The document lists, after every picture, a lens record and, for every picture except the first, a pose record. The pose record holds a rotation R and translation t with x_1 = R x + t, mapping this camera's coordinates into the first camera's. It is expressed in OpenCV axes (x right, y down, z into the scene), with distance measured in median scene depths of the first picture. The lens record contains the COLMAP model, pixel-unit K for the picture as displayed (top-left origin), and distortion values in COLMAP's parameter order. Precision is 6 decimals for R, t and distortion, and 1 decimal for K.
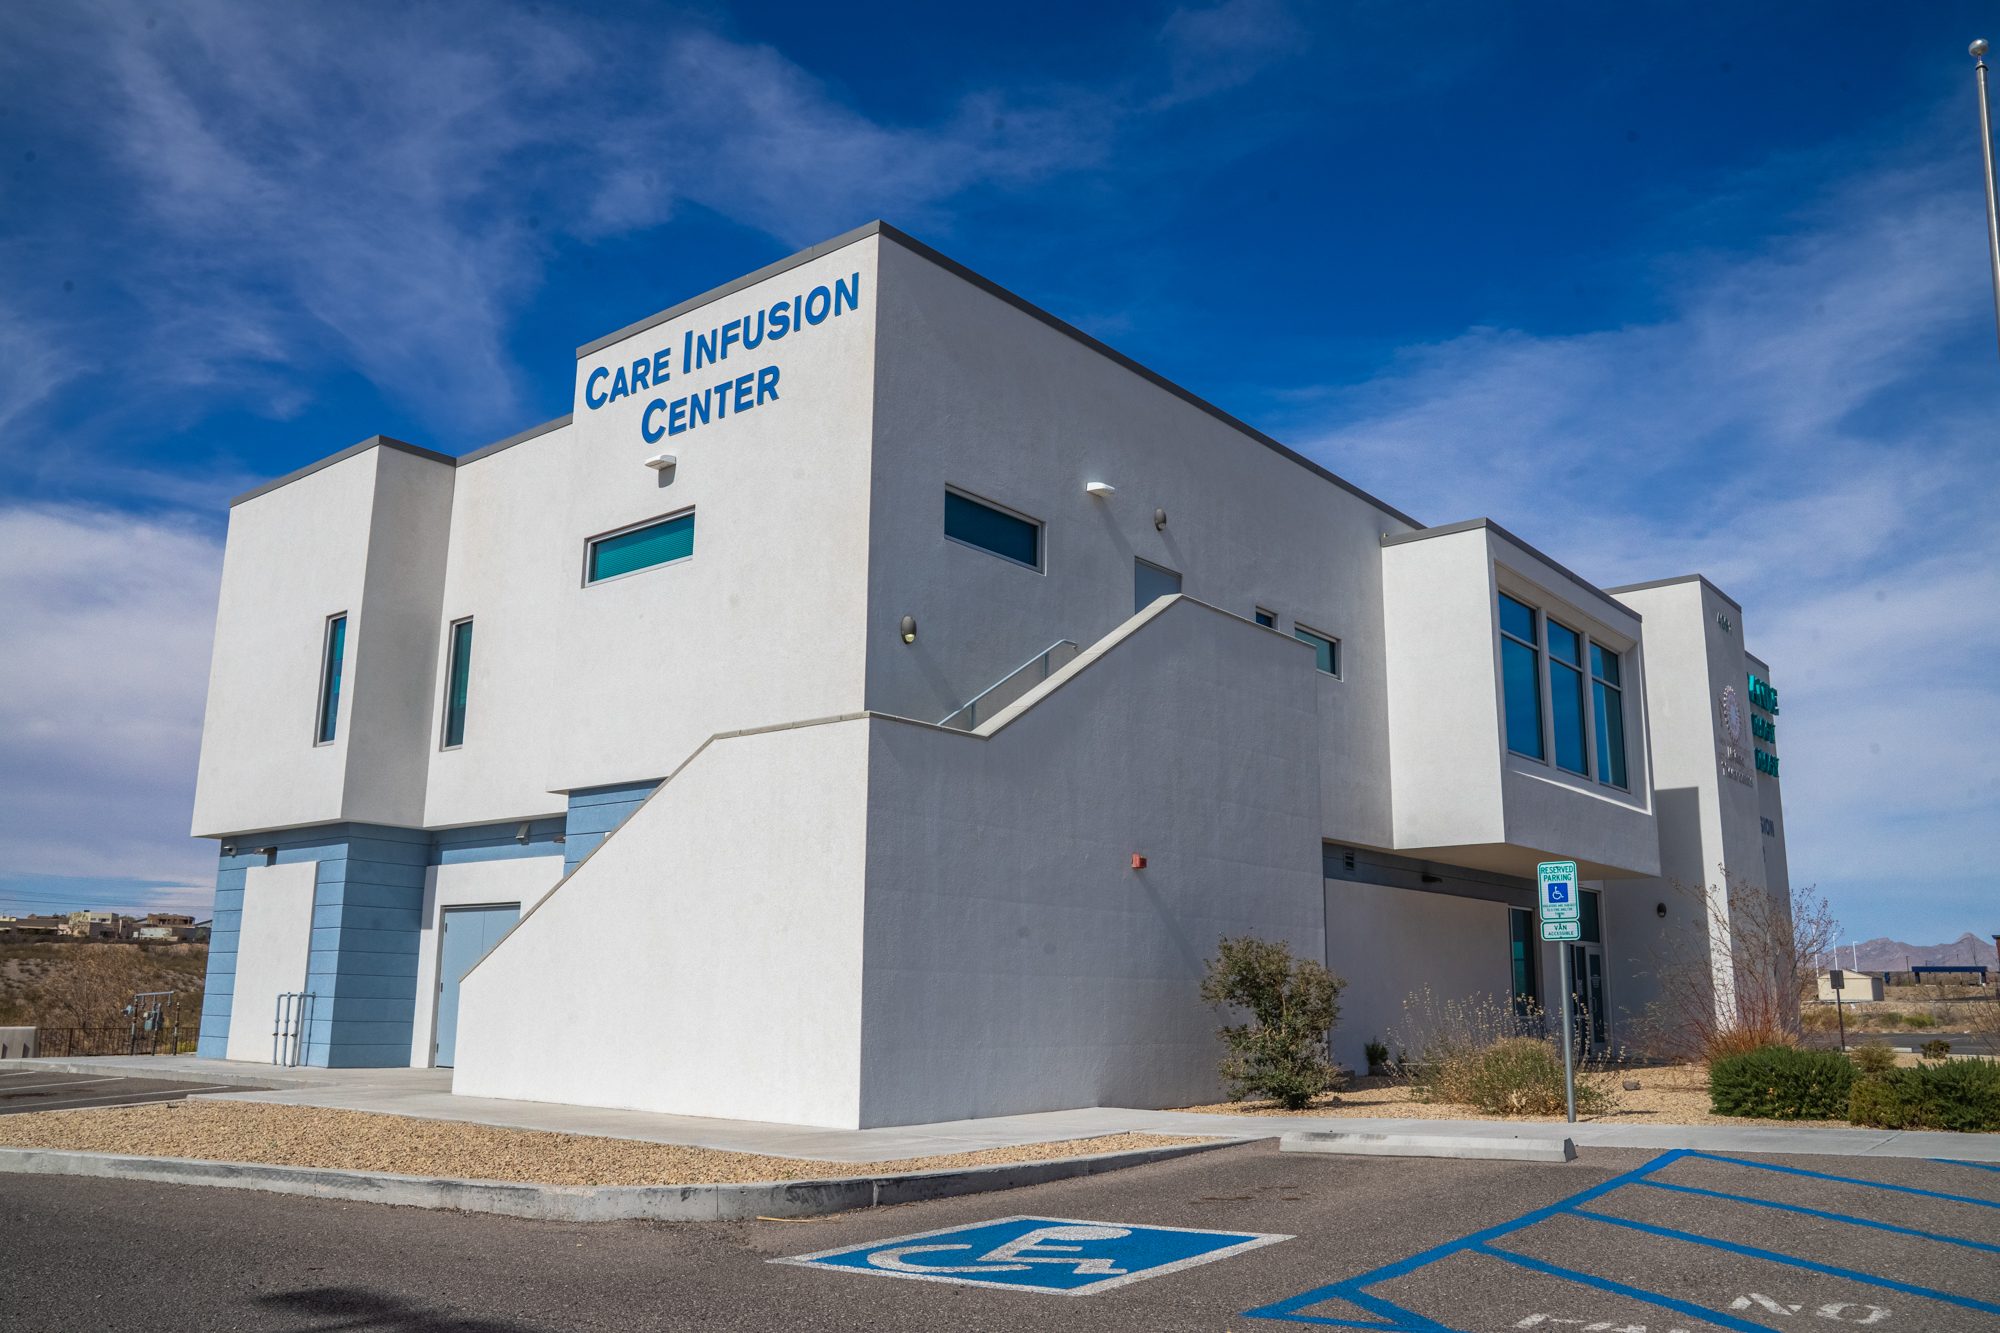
lens RADIAL K [[1551.8, 0, 1000.0], [0, 1551.8, 666.5], [0, 0, 1]] dist [-0.086761, 0.097531]
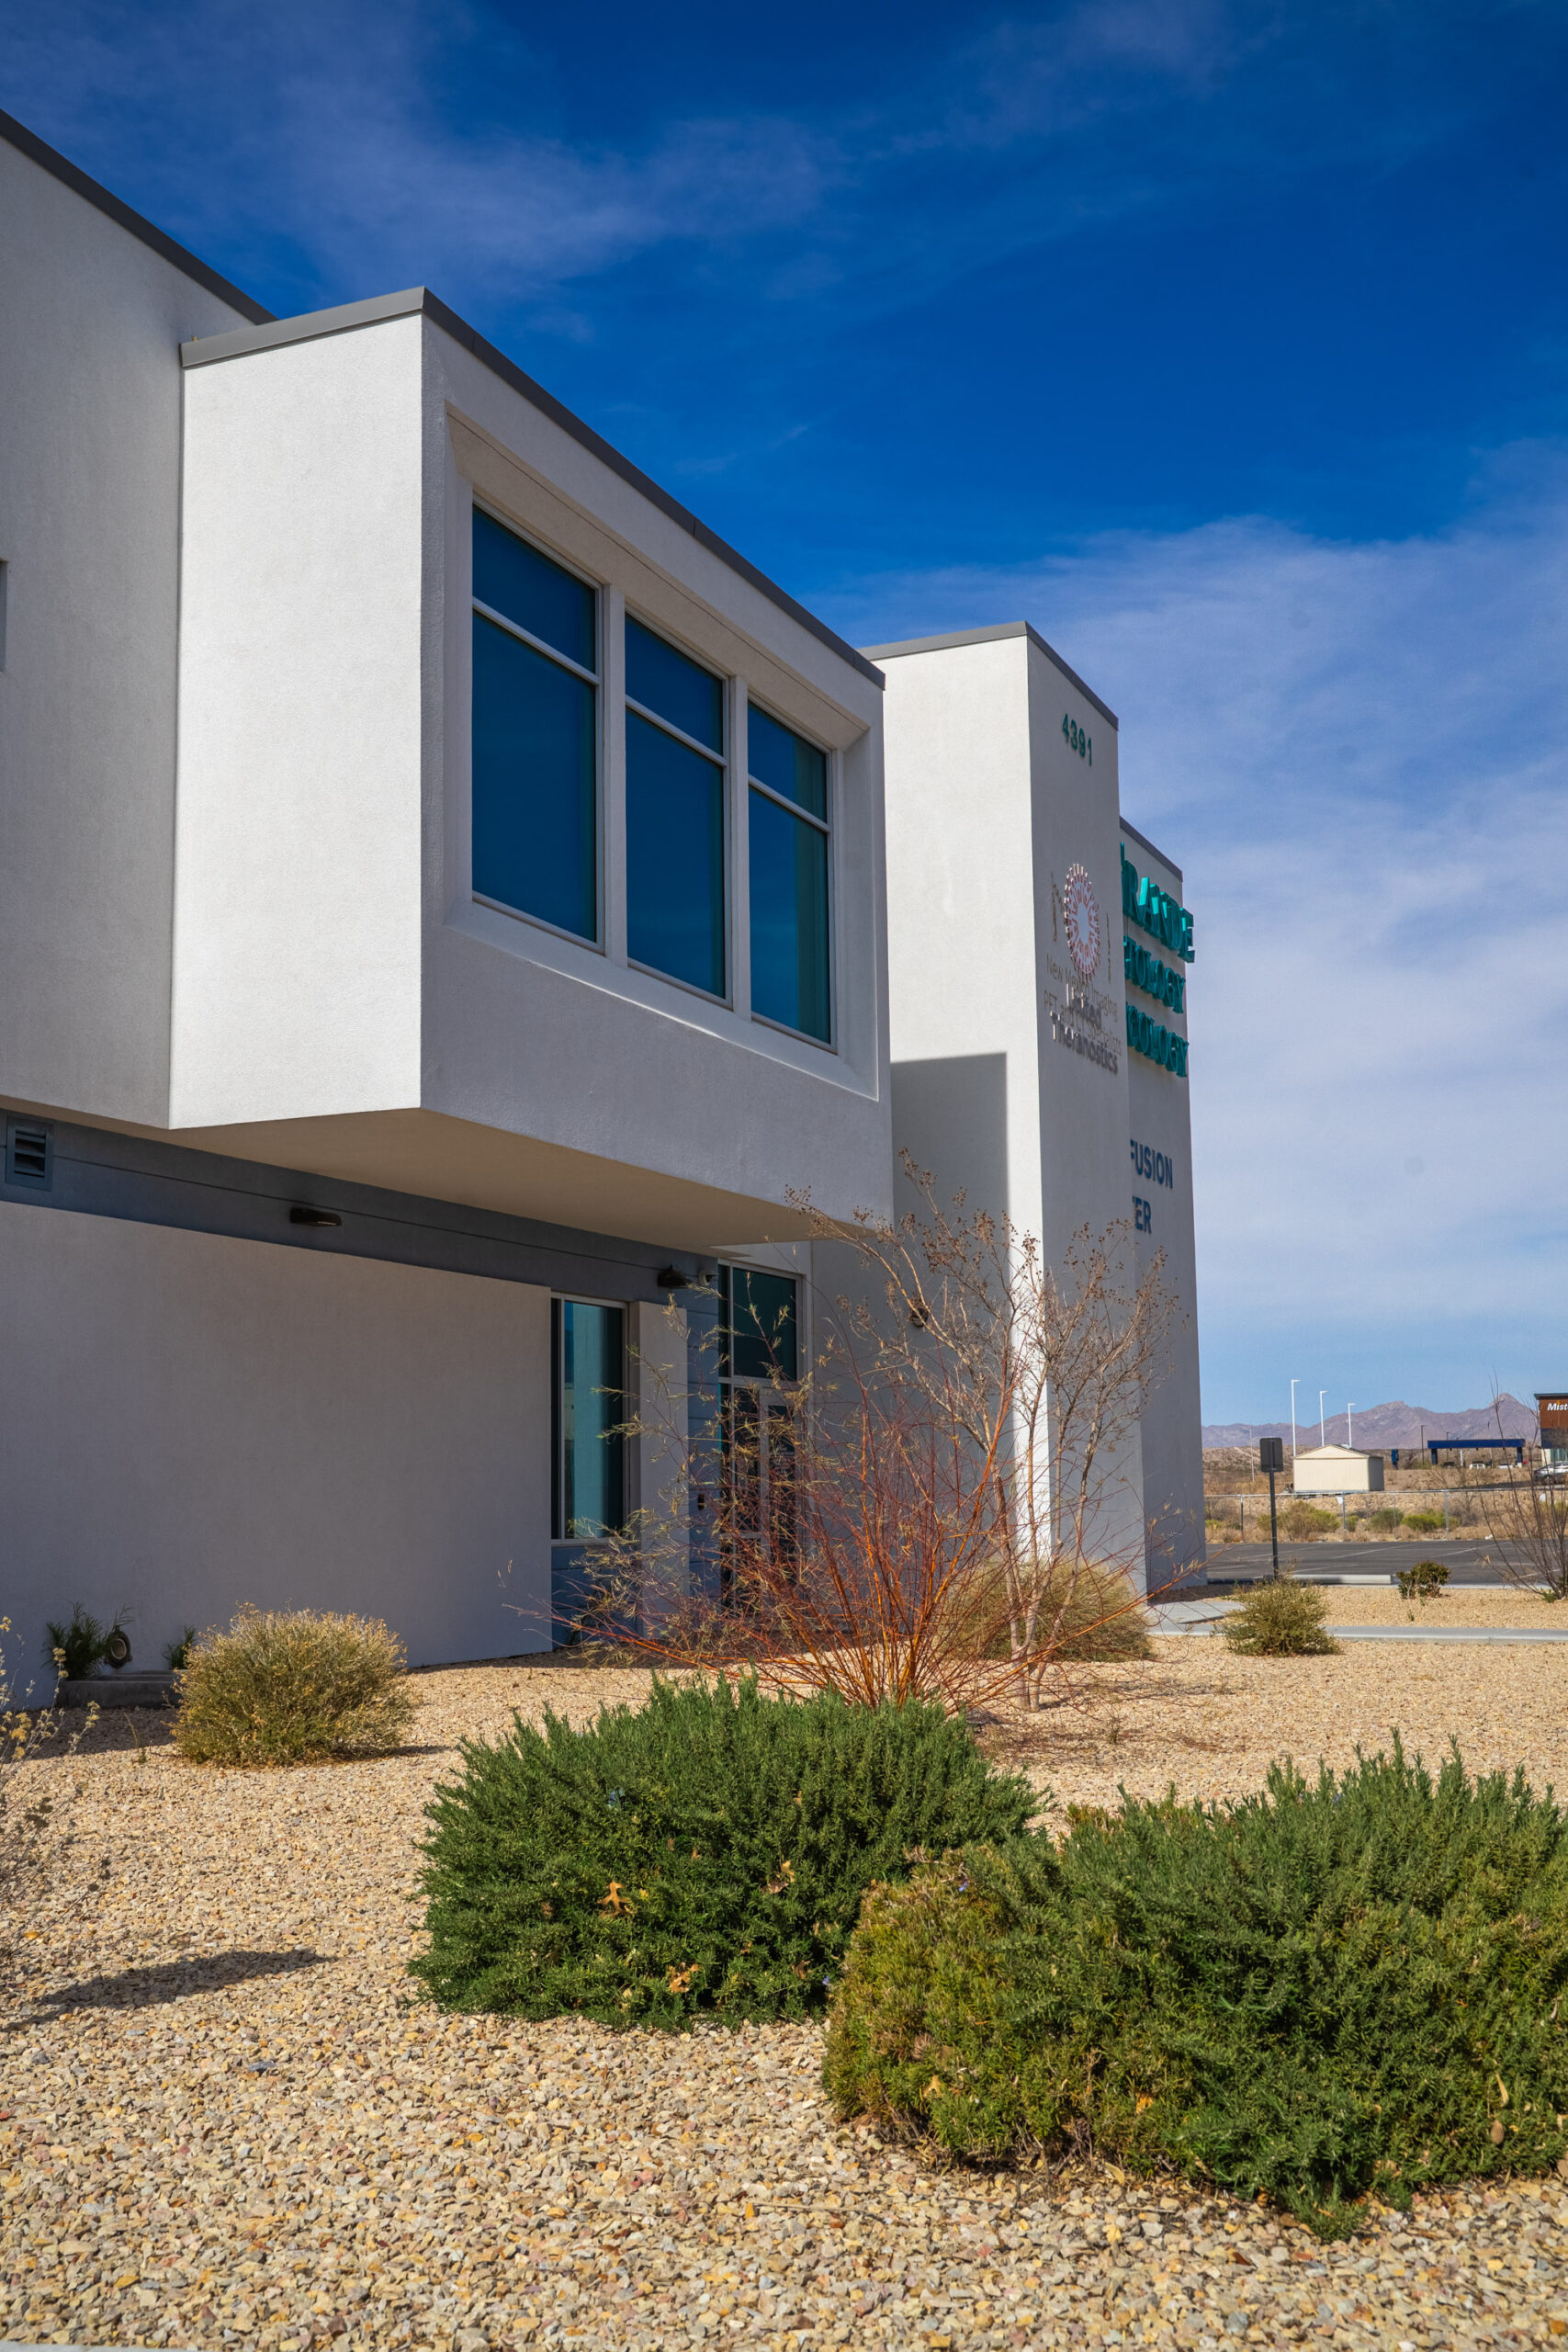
lens RADIAL K [[2441.2, 0, 784.0], [0, 2441.2, 1176.0], [0, 0, 1]] dist [-0.002419, 0.000108]
pose [[0.962768, 0.014178, 0.269959, 0.178523], [-0.035472, 0.996615, 0.074167, 0.058778], [-0.267993, -0.080981, 0.960011, 0.268856]]
